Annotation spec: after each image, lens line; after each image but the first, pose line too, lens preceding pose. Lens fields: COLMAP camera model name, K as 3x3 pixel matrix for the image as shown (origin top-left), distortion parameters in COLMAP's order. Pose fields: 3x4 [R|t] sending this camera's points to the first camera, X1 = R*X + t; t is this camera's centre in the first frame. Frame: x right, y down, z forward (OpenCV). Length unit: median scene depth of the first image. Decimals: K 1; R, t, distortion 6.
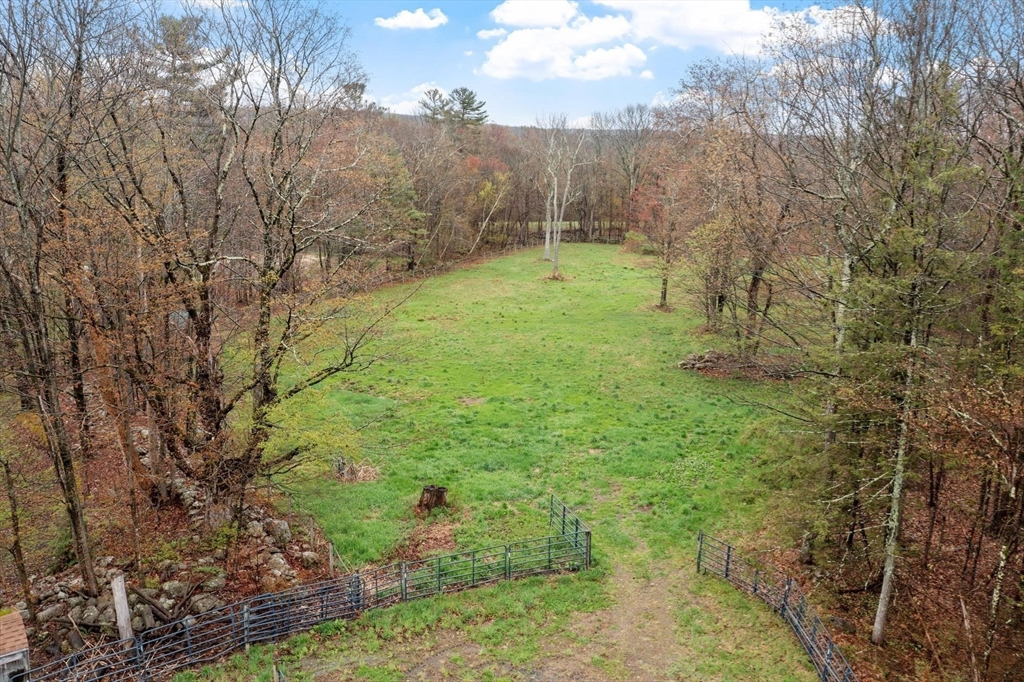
lens RADIAL K [[816.4, 0, 512.0], [0, 816.4, 341.0], [0, 0, 1]] dist [-0.008646, 0.007232]
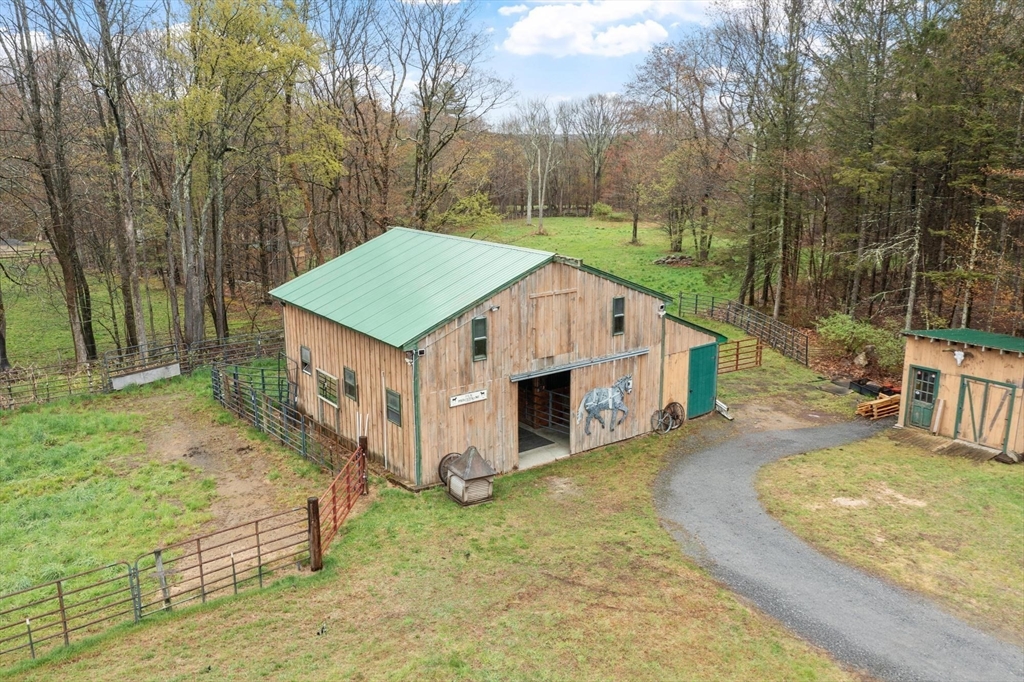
lens RADIAL K [[816.4, 0, 512.0], [0, 816.4, 341.0], [0, 0, 1]] dist [-0.008646, 0.007232]
pose [[0.998055, -0.032044, 0.053475, -0.048506], [0.032478, 0.999446, -0.007280, 0.072399], [-0.053212, 0.009003, 0.998543, -0.156412]]
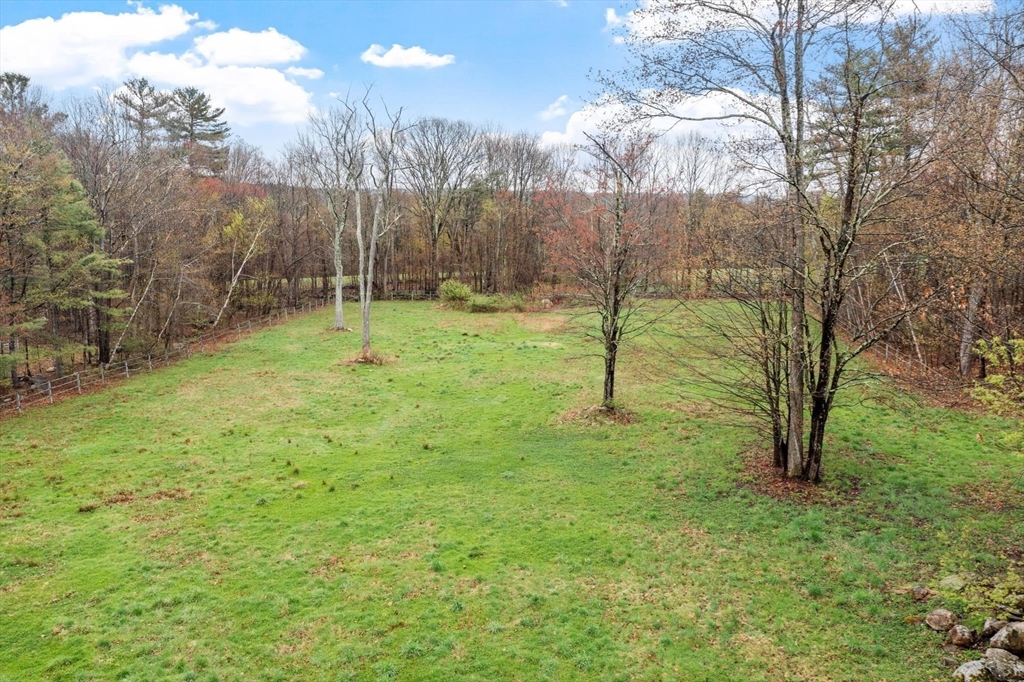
lens RADIAL K [[816.4, 0, 512.0], [0, 816.4, 341.0], [0, 0, 1]] dist [-0.008646, 0.007232]
pose [[0.955511, -0.065429, 0.287608, -0.013694], [0.085402, 0.994689, -0.057444, -0.040380], [-0.282322, 0.079451, 0.956024, 0.337058]]
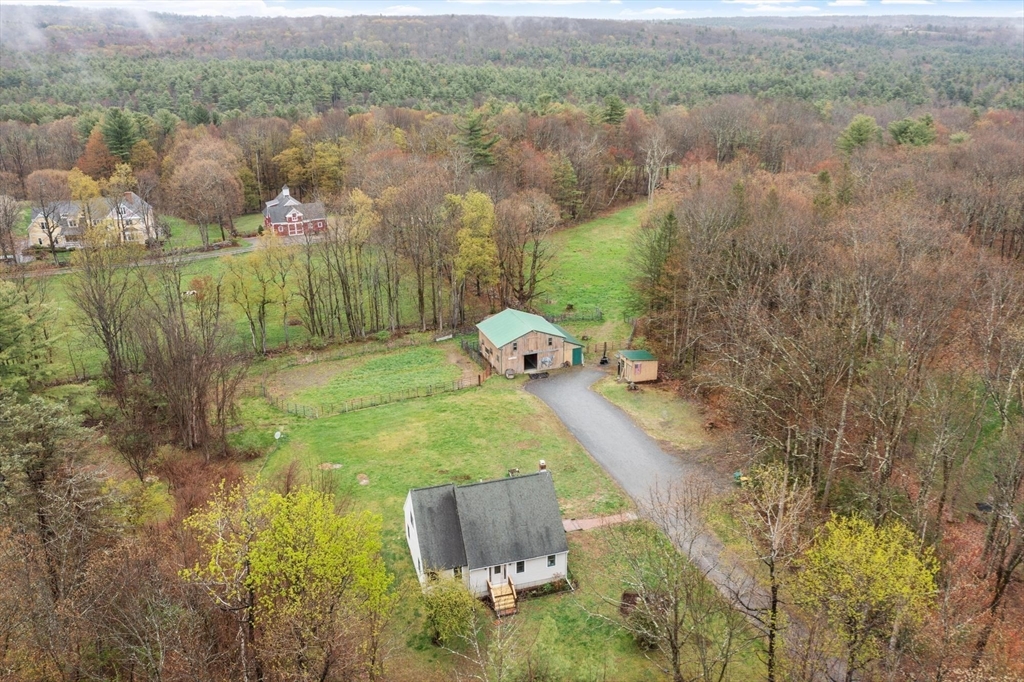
lens RADIAL K [[816.4, 0, 512.0], [0, 816.4, 341.0], [0, 0, 1]] dist [-0.008646, 0.007232]
pose [[0.978188, 0.057811, -0.199514, 0.115353], [-0.031750, 0.990817, 0.131432, -0.043845], [0.205280, -0.122231, 0.971041, -0.792217]]
